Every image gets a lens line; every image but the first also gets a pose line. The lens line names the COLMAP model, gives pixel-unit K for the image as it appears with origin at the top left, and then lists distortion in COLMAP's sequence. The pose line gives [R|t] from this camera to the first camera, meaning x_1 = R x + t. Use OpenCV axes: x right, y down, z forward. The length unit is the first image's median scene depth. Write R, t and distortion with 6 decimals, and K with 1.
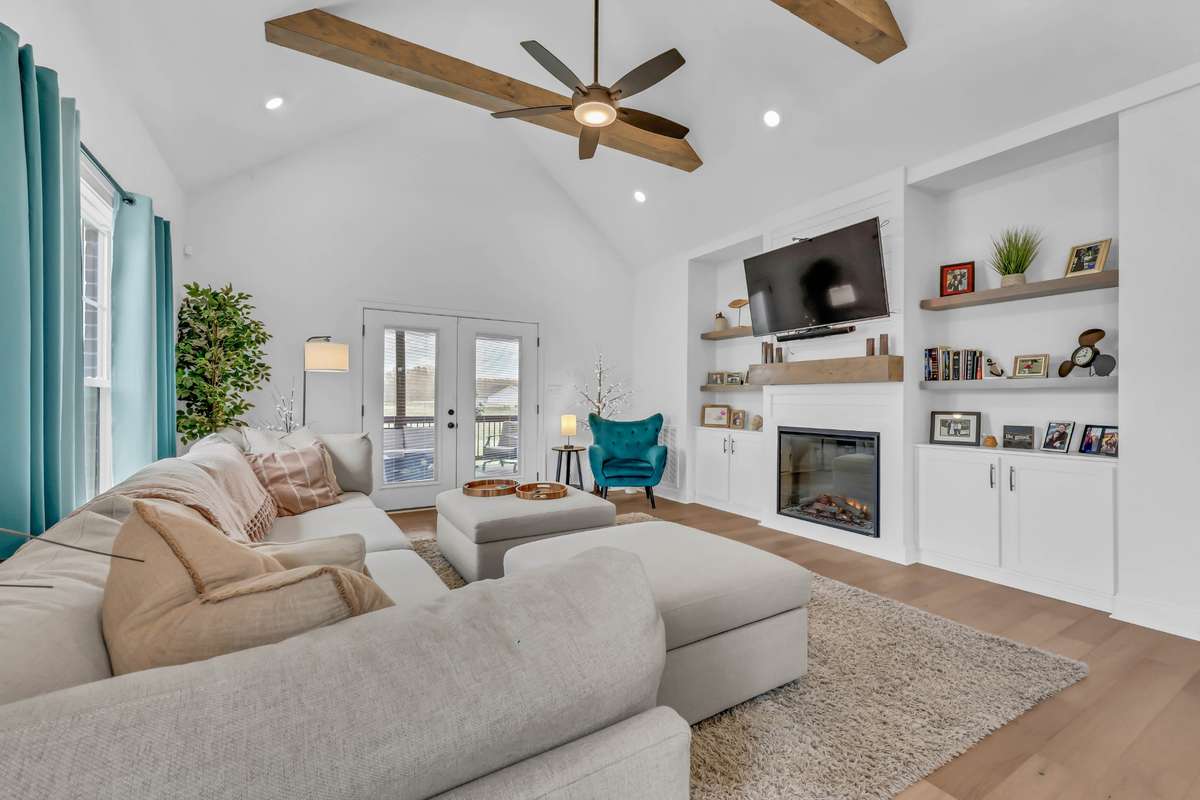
lens RADIAL K [[499.4, 0, 598.1], [0, 499.4, 395.3], [0, 0, 1]] dist [0.000469, -0.000622]
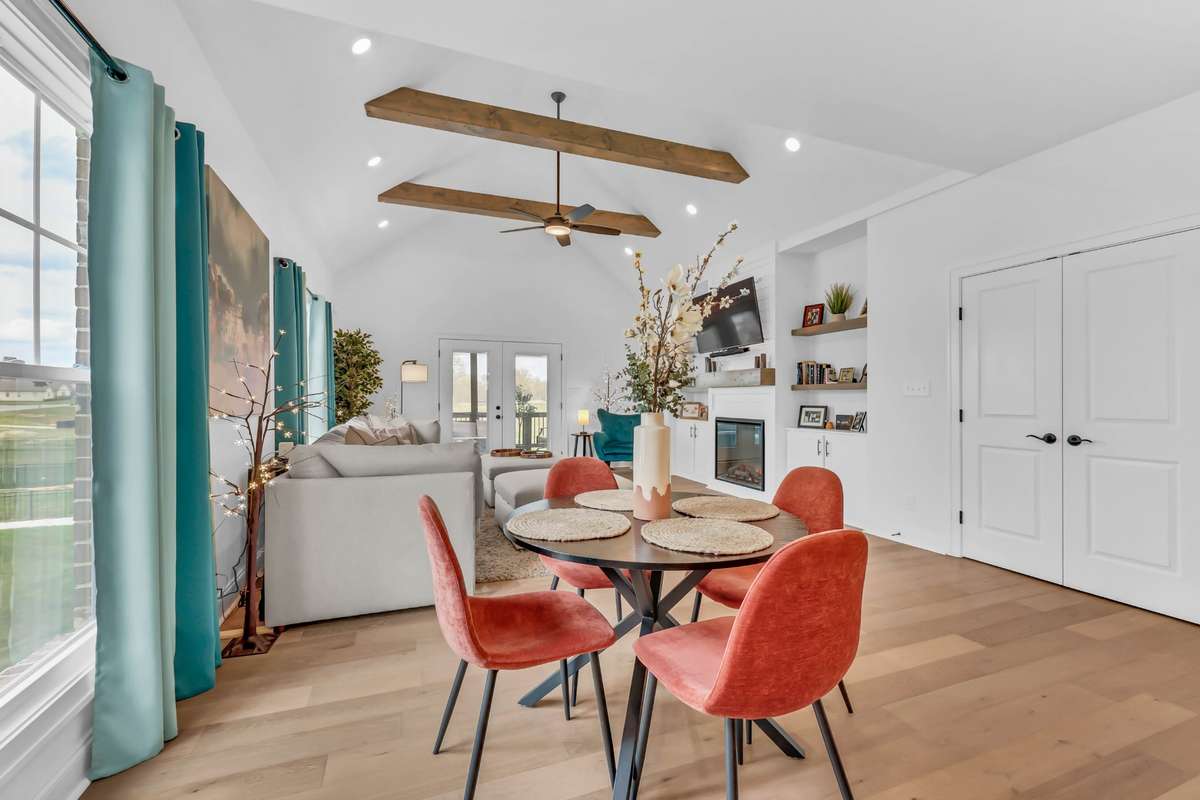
lens RADIAL K [[499.4, 0, 606.5], [0, 499.4, 400.1], [0, 0, 1]] dist [0.000469, -0.000622]
pose [[0.988565, -0.004104, -0.150740, 0.316770], [0.005941, 0.999913, 0.011740, -0.004211], [0.150678, -0.012501, 0.988504, -0.510043]]
